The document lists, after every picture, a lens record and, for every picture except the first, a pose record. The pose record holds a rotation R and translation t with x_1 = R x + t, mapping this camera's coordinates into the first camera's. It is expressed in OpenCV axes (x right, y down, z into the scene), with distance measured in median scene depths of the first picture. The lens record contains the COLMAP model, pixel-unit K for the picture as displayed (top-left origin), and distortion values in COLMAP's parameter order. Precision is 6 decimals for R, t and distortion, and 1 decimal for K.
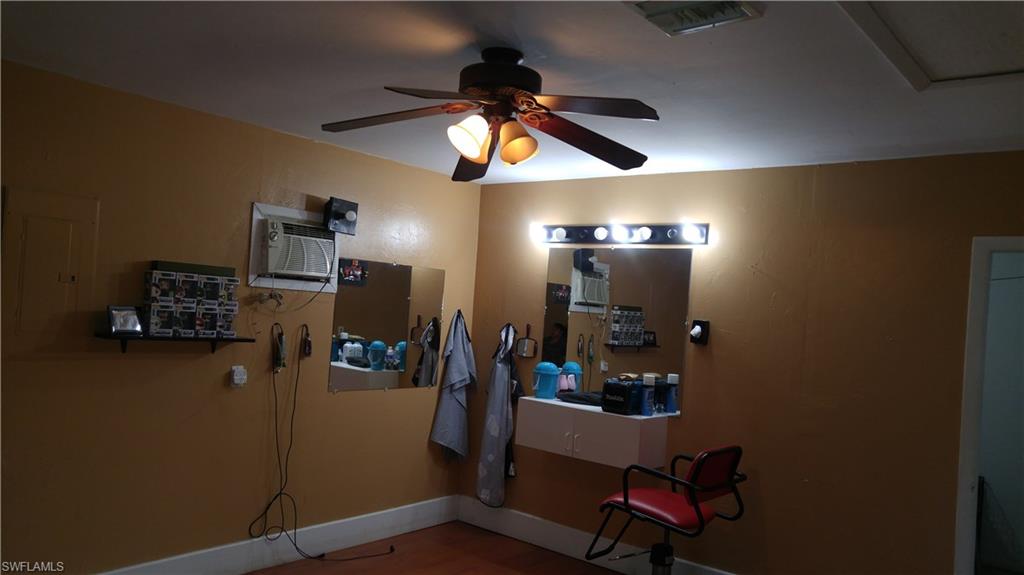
lens RADIAL K [[769.6, 0, 511.4], [0, 769.6, 288.3], [0, 0, 1]] dist [0.018834, 0.011643]
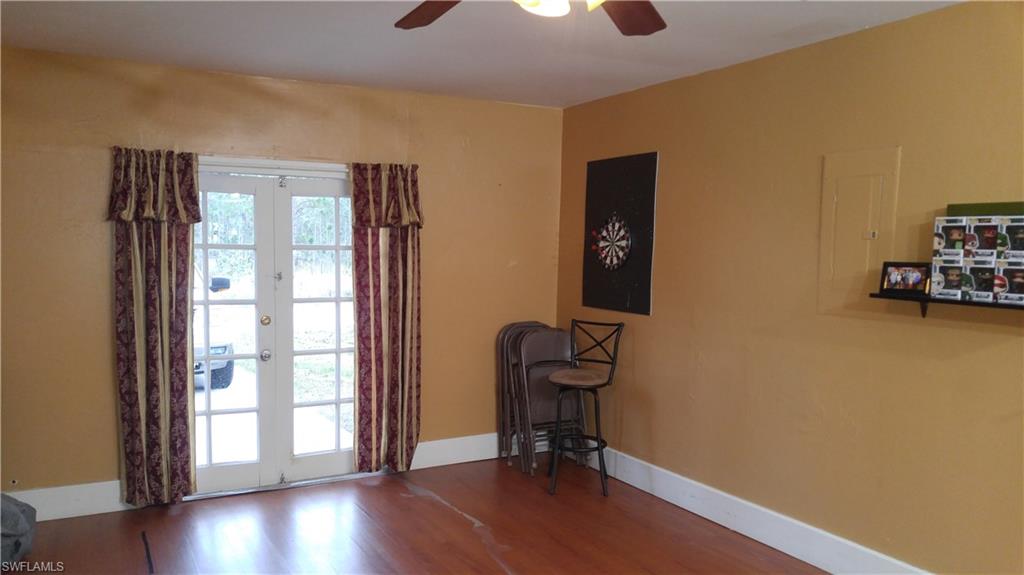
lens RADIAL K [[769.6, 0, 511.3], [0, 769.6, 289.7], [0, 0, 1]] dist [0.018834, 0.011643]
pose [[-0.379834, -0.020379, -0.924830, 0.451586], [-0.013019, 0.999776, -0.016683, 0.071052], [0.924963, 0.005704, -0.380015, 0.873950]]
